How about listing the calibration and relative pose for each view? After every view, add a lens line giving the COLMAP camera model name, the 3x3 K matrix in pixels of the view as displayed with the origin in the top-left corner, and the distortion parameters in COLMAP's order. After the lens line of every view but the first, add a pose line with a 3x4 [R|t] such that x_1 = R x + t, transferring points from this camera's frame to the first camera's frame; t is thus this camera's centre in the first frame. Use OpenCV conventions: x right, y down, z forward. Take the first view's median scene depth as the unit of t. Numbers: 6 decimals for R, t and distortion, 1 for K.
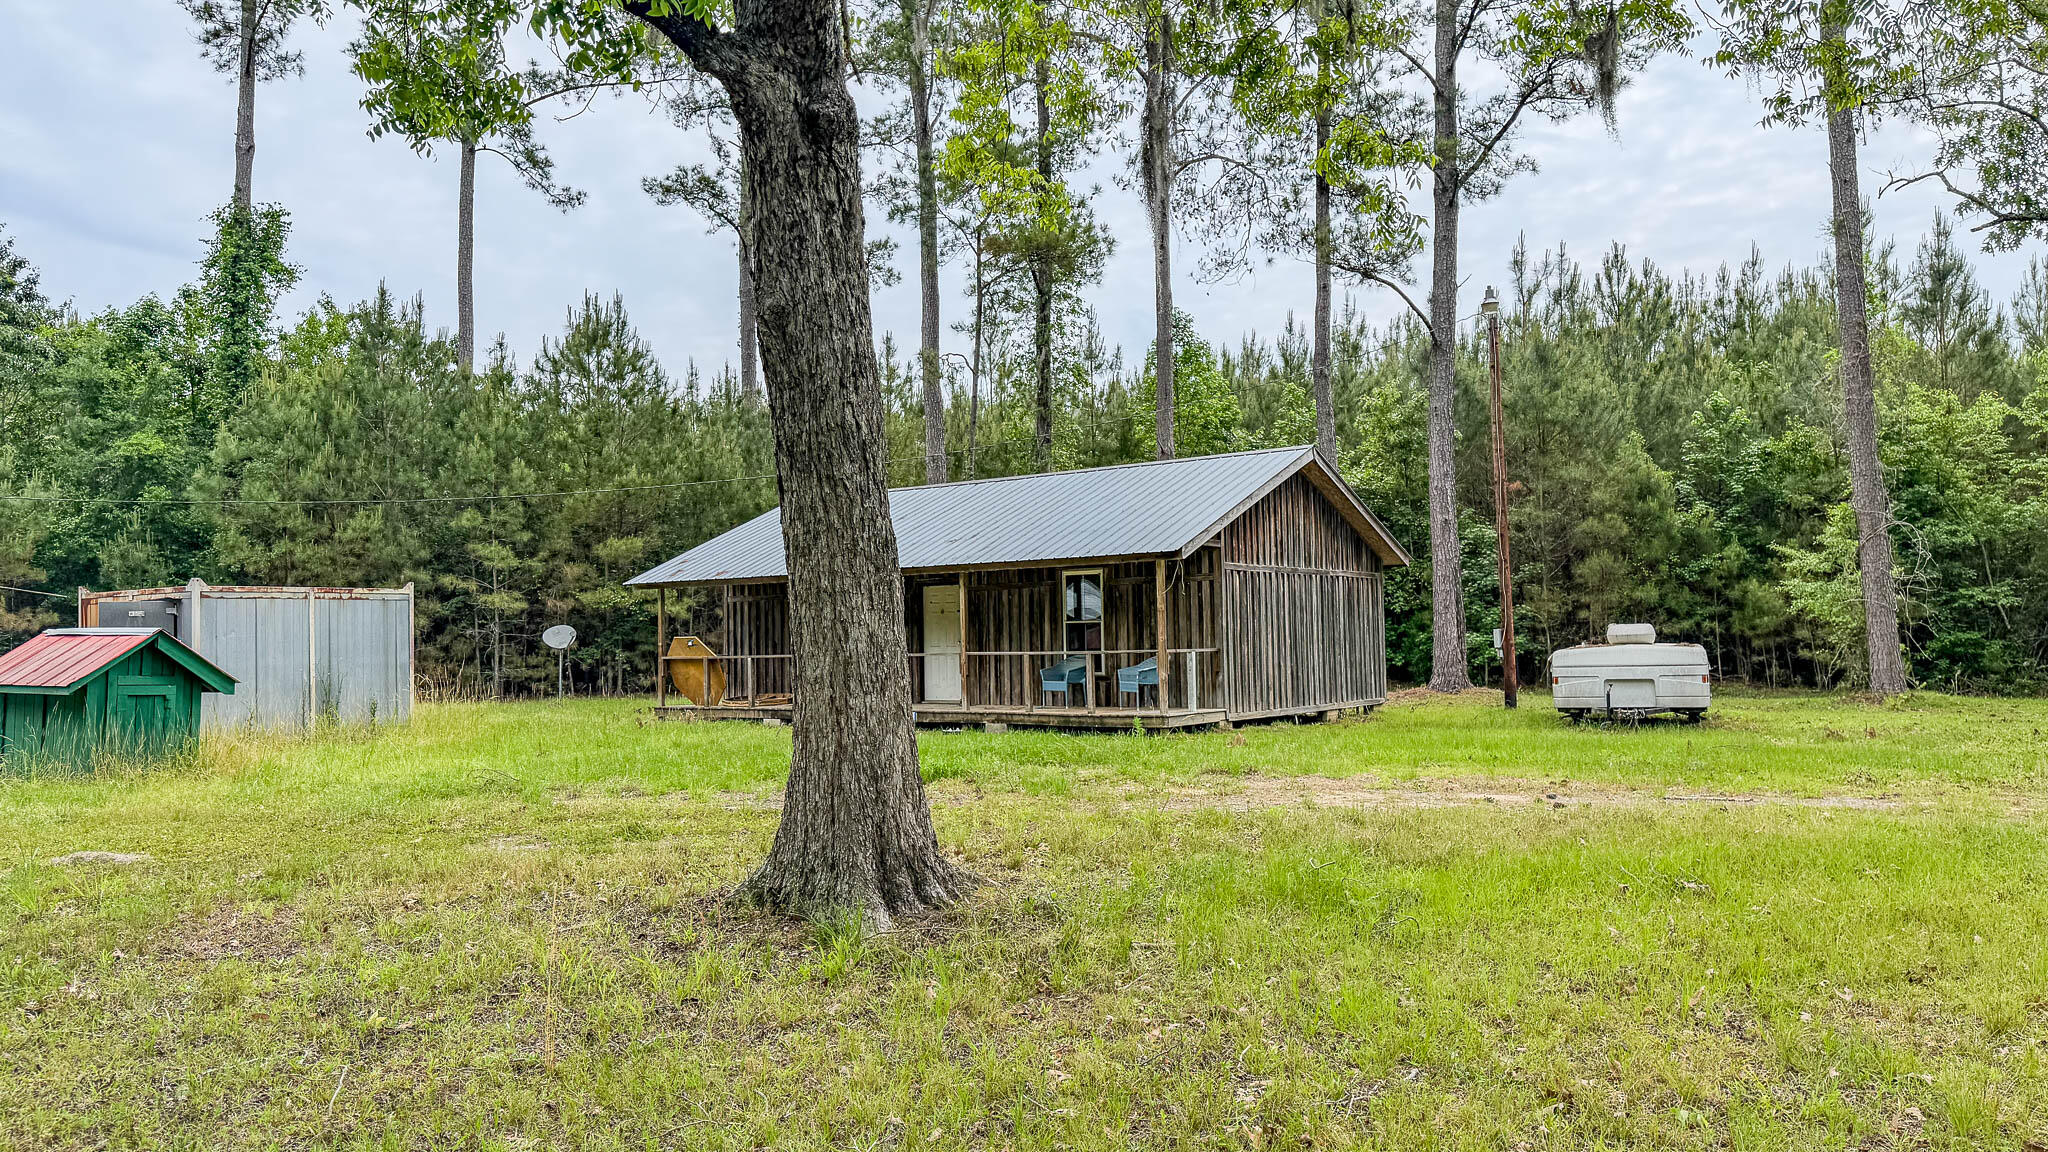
lens RADIAL K [[1480.3, 0, 1024.0], [0, 1480.3, 576.0], [0, 0, 1]] dist [0.108878, -0.148991]
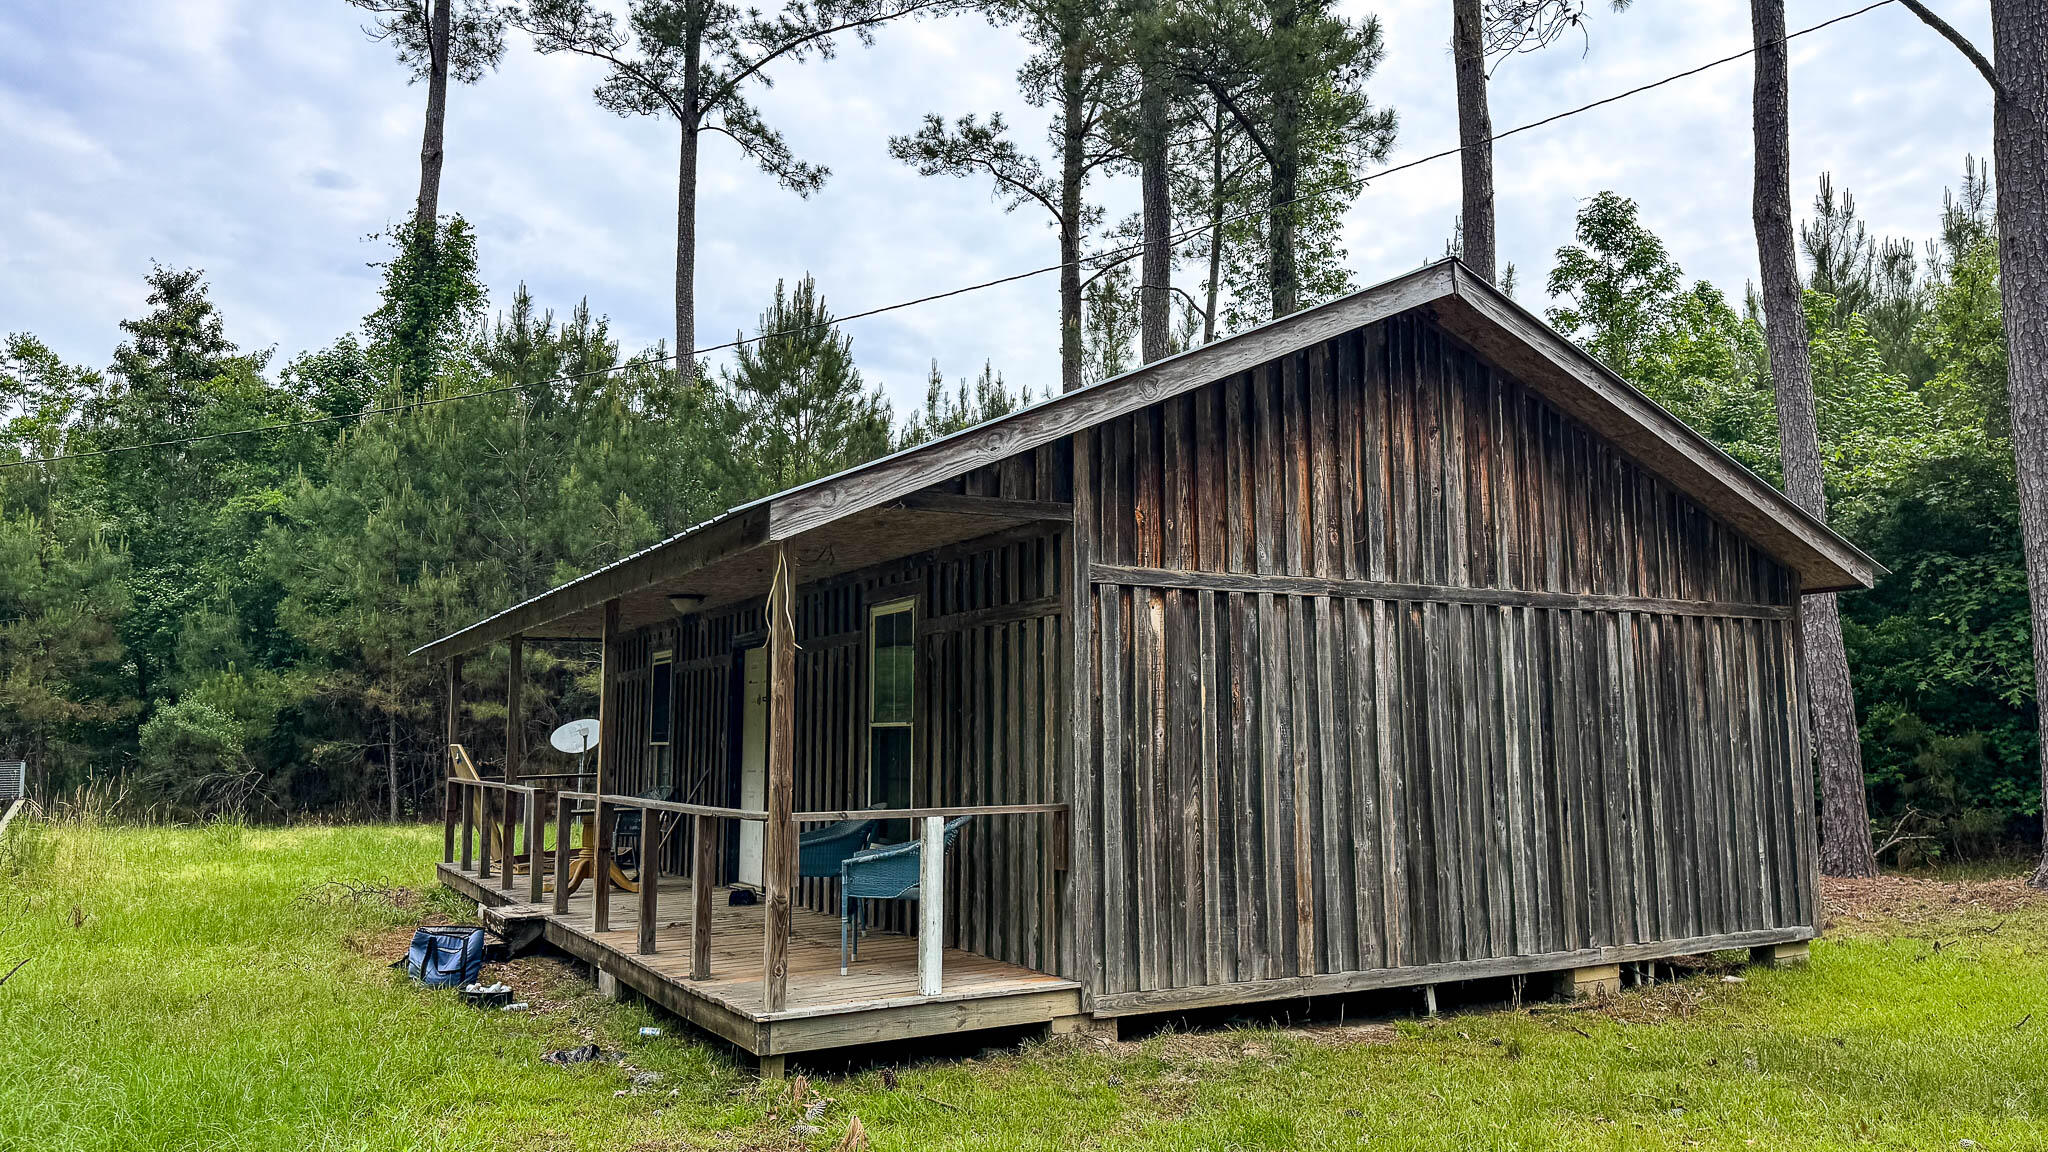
lens RADIAL K [[1476.1, 0, 1053.7], [0, 1476.1, 570.0], [0, 0, 1]] dist [0.142315, -0.147715]
pose [[0.905883, -0.034866, -0.422090, 0.257715], [0.009470, 0.998024, -0.062117, 0.013639], [0.423422, 0.052274, 0.904423, 0.618763]]
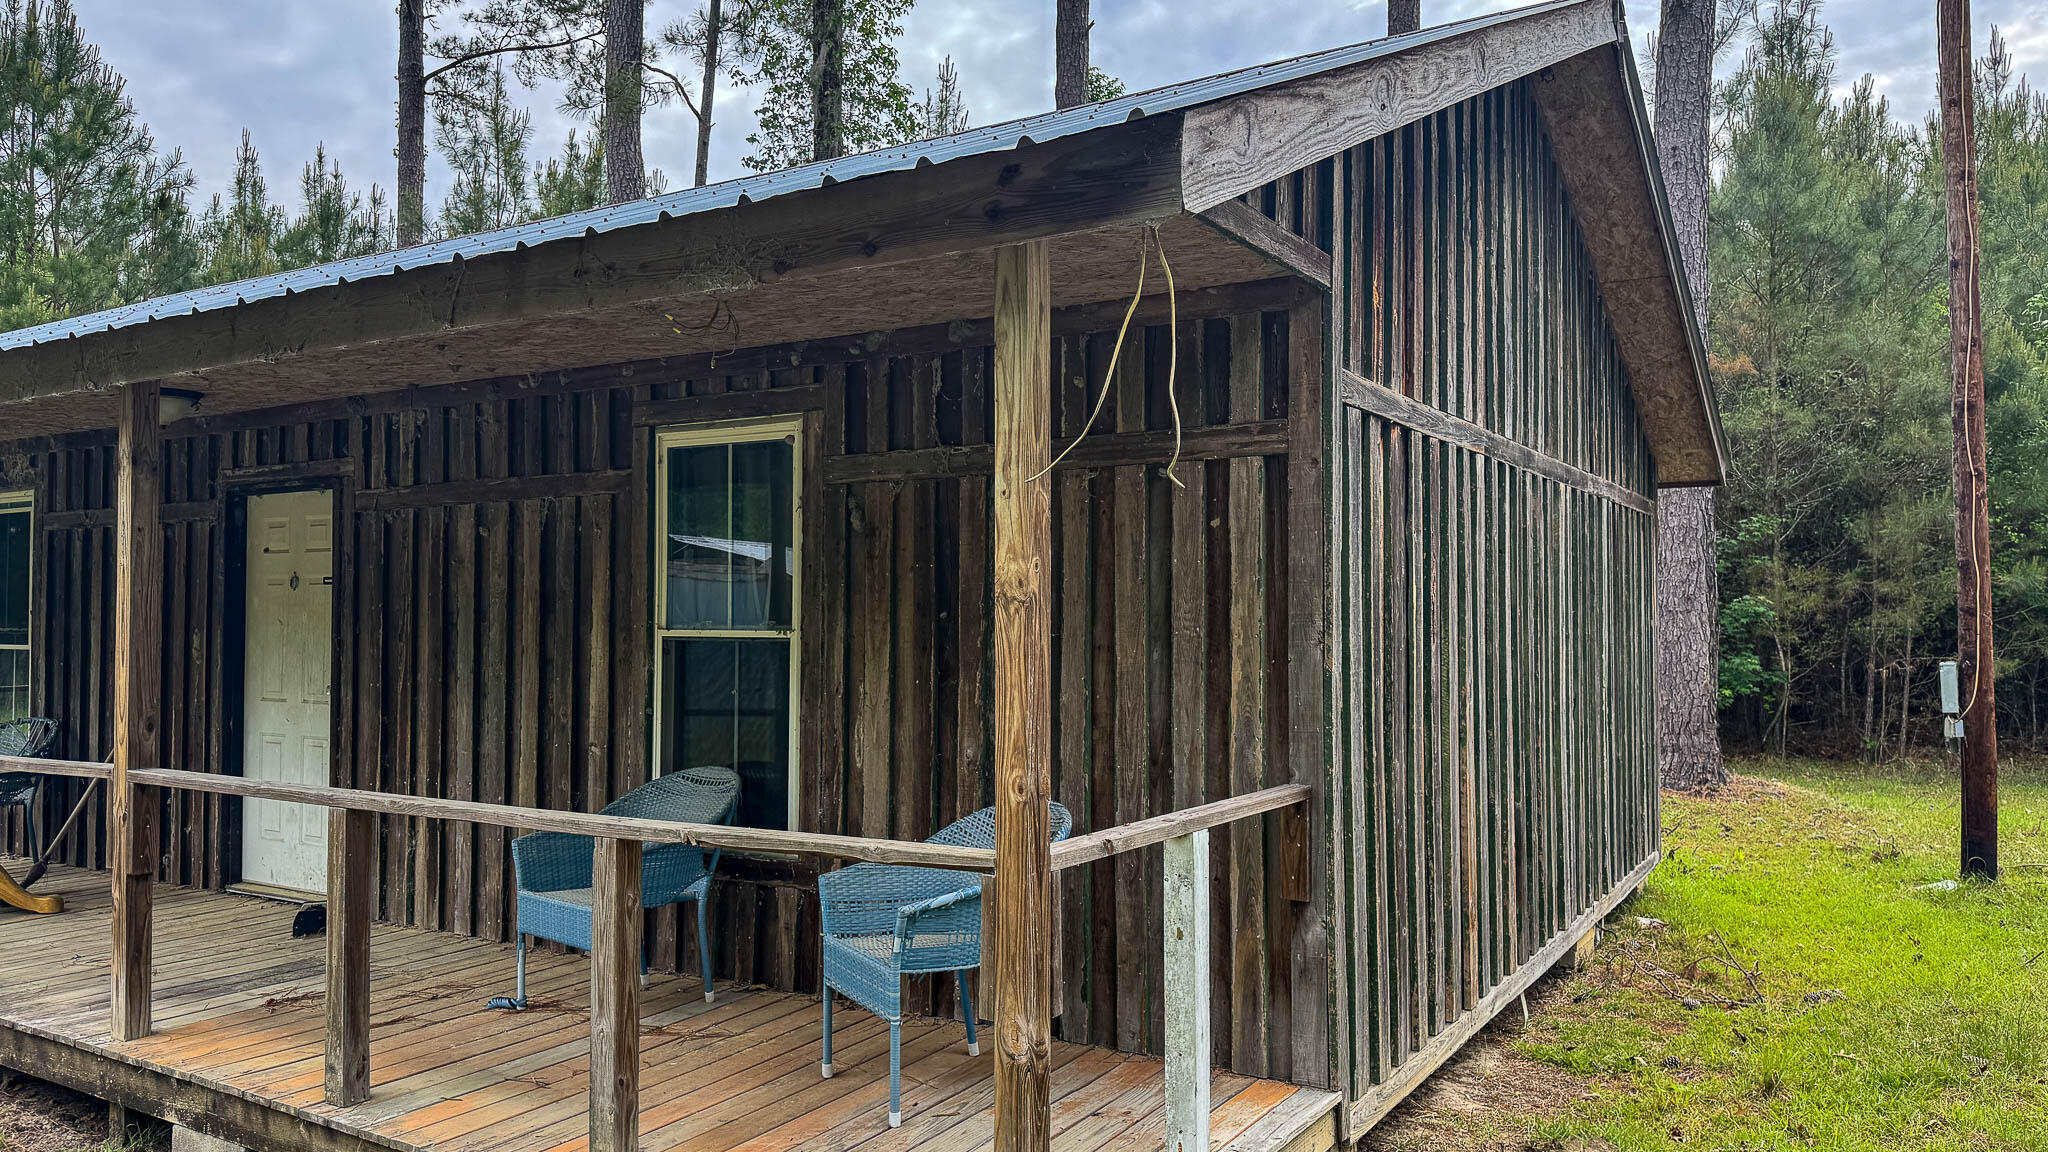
lens RADIAL K [[1463.2, 0, 1024.0], [0, 1463.2, 576.0], [0, 0, 1]] dist [0.000014, 0.005778]
pose [[0.997492, 0.023454, 0.066775, 0.071934], [-0.024423, 0.999607, 0.013732, 0.016545], [-0.066427, -0.015329, 0.997674, 0.737053]]
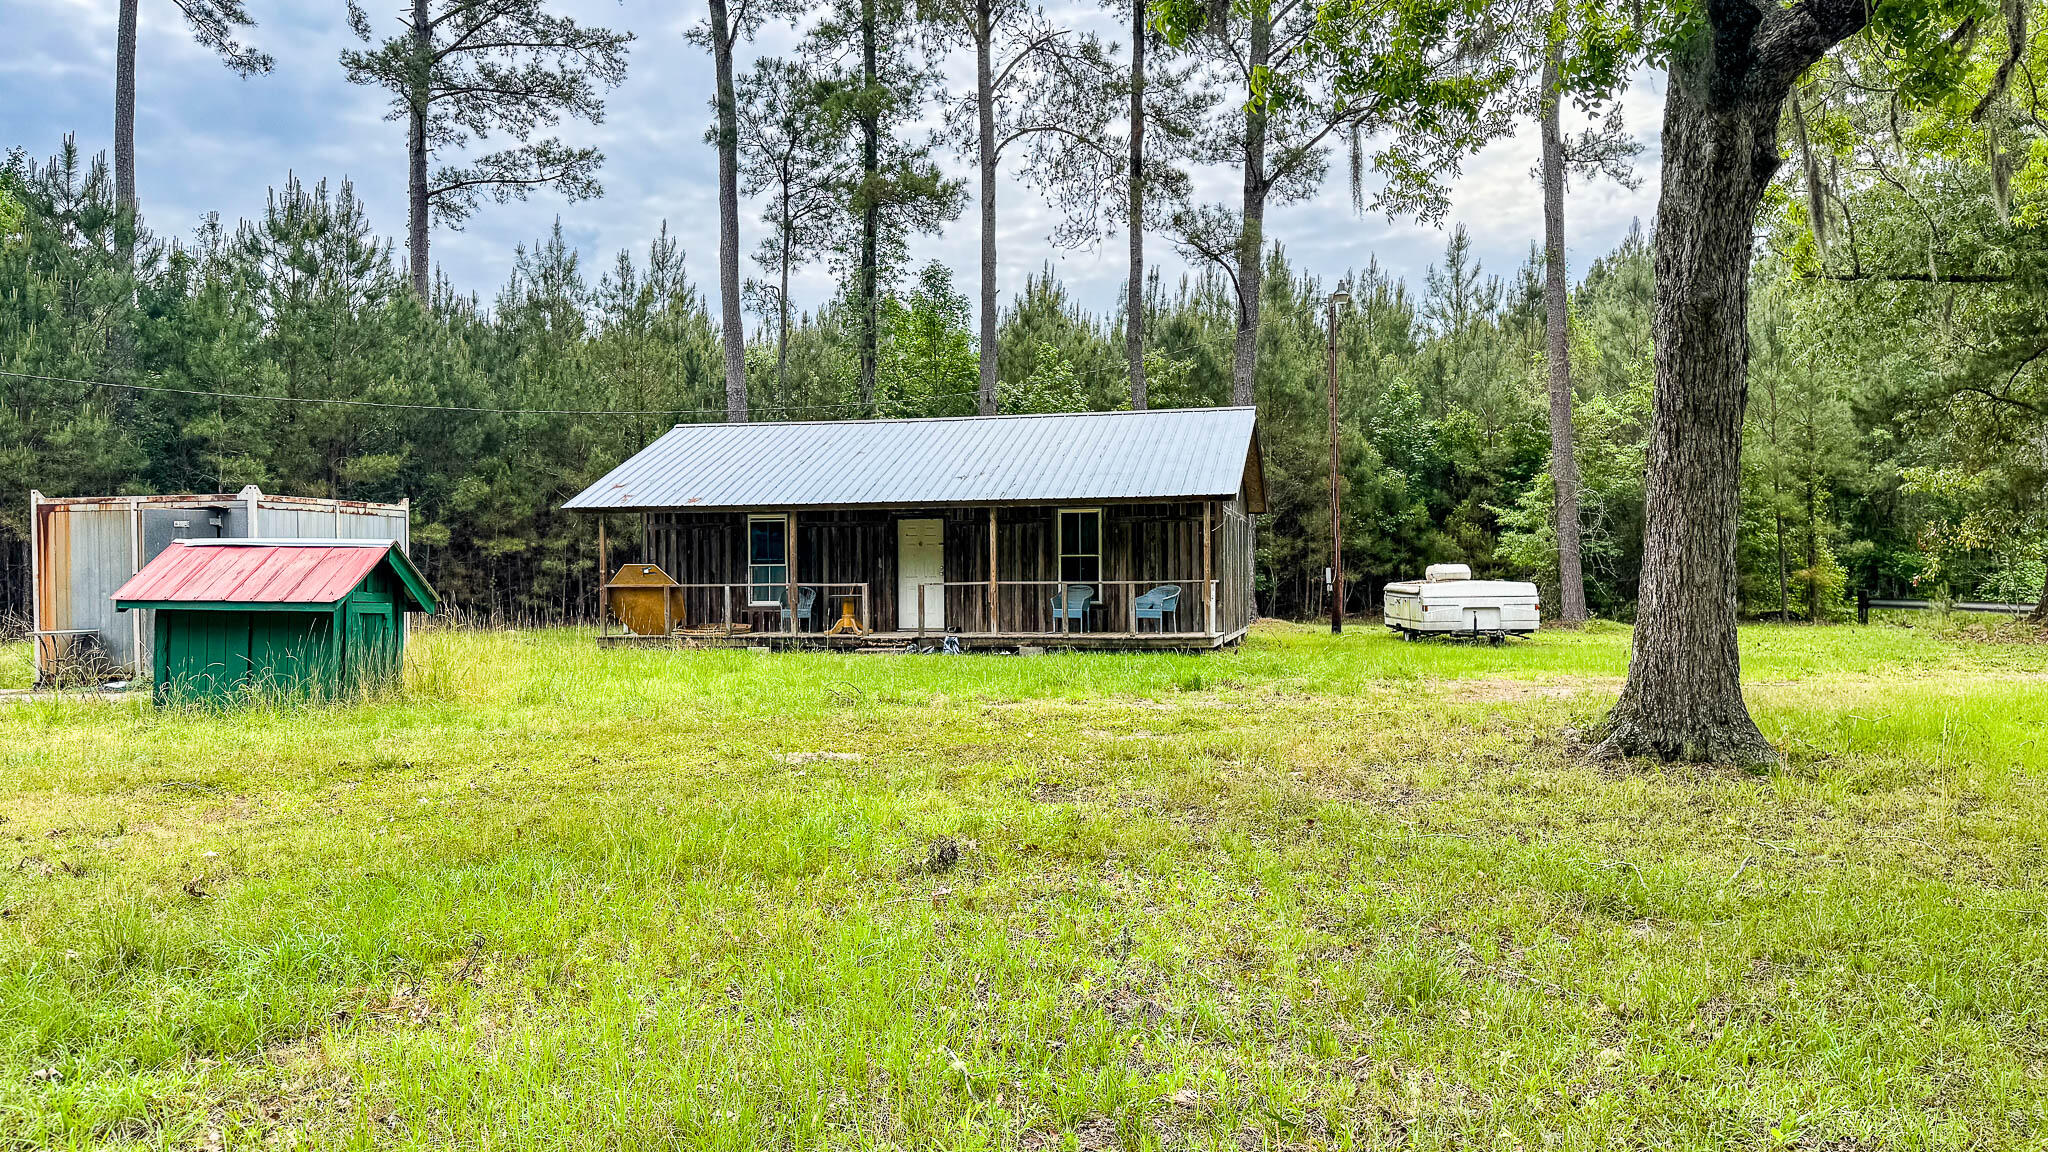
lens RADIAL K [[1476.1, 0, 1053.7], [0, 1476.1, 570.0], [0, 0, 1]] dist [0.142315, -0.147715]
pose [[0.912922, 0.013428, 0.407913, -0.416687], [-0.026527, 0.999298, 0.026472, 0.012866], [-0.407271, -0.034987, 0.912637, 0.004323]]
